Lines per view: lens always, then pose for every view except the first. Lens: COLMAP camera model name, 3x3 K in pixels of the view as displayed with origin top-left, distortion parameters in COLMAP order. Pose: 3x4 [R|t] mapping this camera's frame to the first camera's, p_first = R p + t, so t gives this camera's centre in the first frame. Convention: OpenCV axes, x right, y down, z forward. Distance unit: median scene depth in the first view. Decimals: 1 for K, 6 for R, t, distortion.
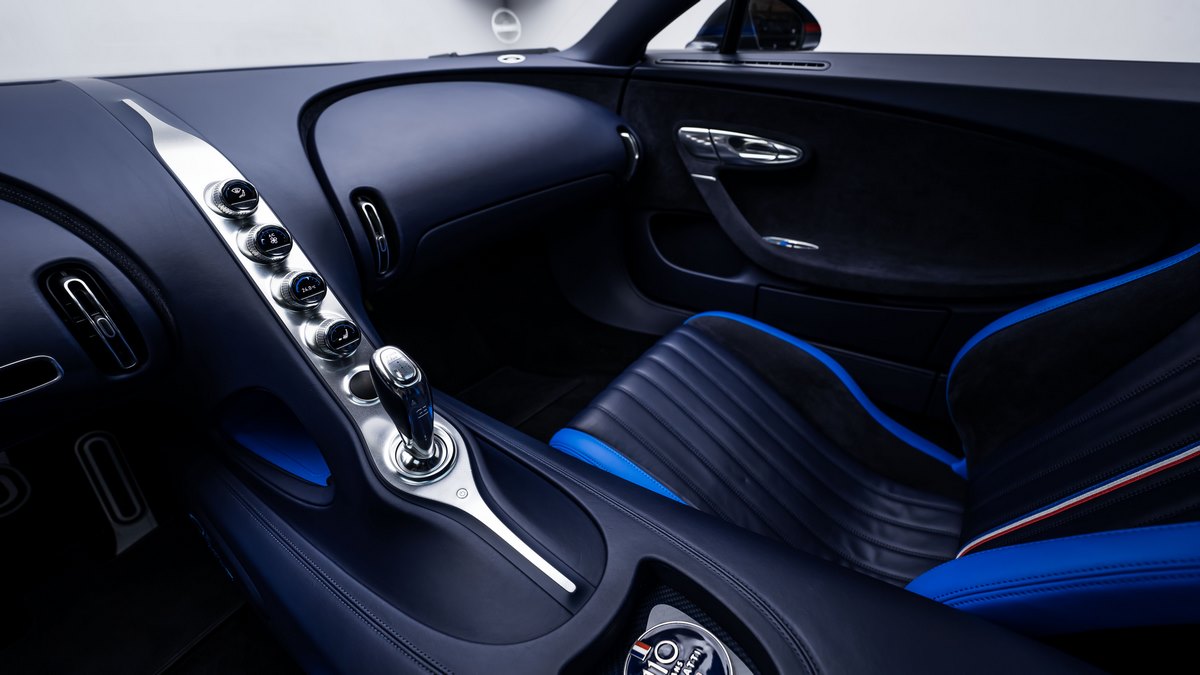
lens RADIAL K [[485.9, 0, 596.5], [0, 485.9, 332.9], [0, 0, 1]] dist [-0.033158, 0.005095]
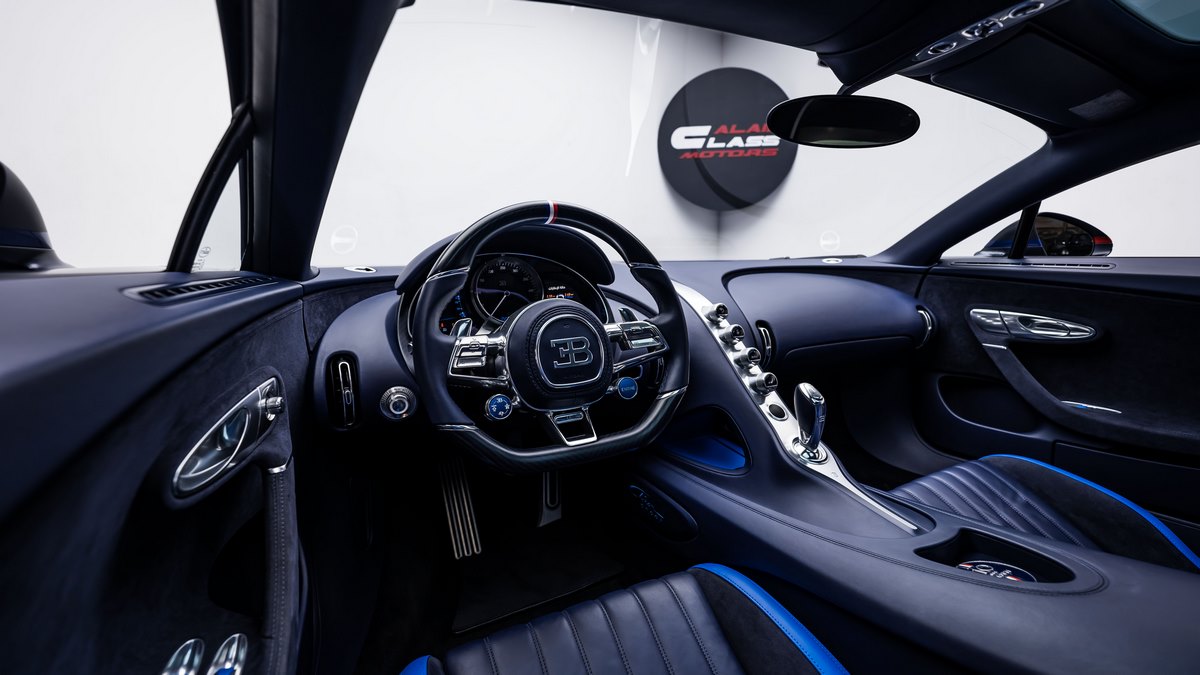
lens RADIAL K [[485.9, 0, 596.5], [0, 485.9, 332.9], [0, 0, 1]] dist [-0.033158, 0.005095]
pose [[0.885626, 0.075783, -0.458175, -0.128602], [-0.241705, 0.917654, -0.315419, 0.283386], [0.396543, 0.390087, 0.831015, -0.443831]]
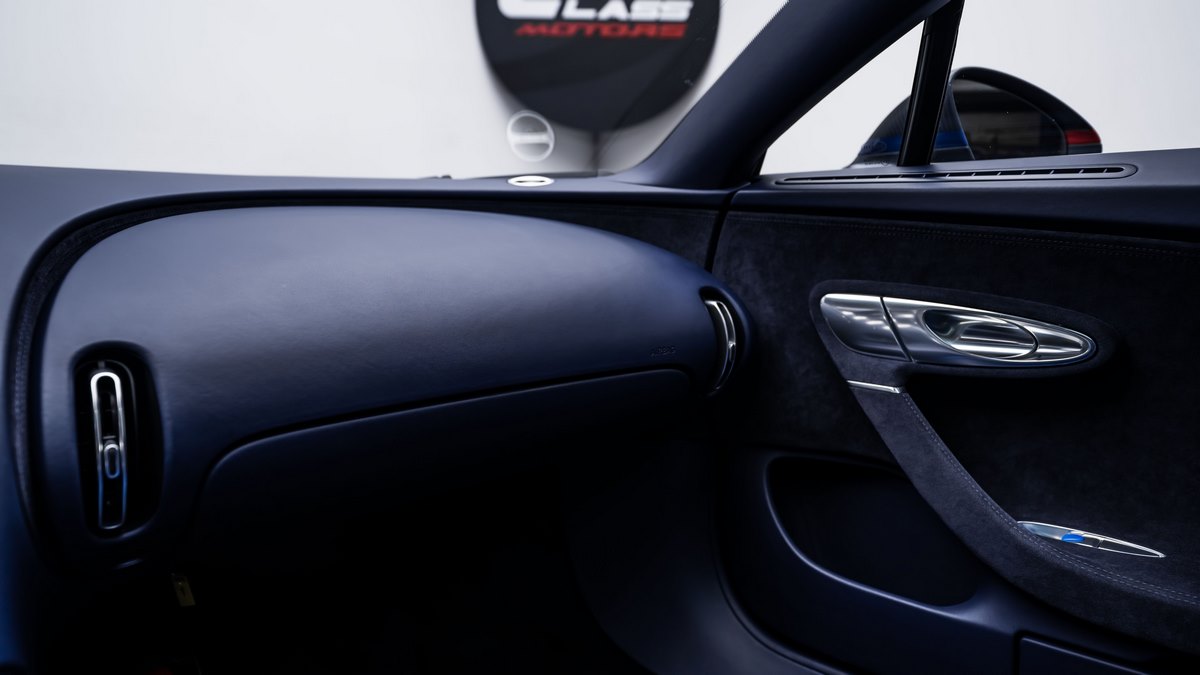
lens RADIAL K [[781.3, 0, 600.0], [0, 781.3, 337.5], [0, 0, 1]] dist [0.021145, 0.003232]
pose [[0.984950, 0.039816, -0.168190, 0.079739], [-0.102442, 0.918242, -0.382542, -0.035166], [0.139208, 0.394014, 0.908501, 0.219597]]
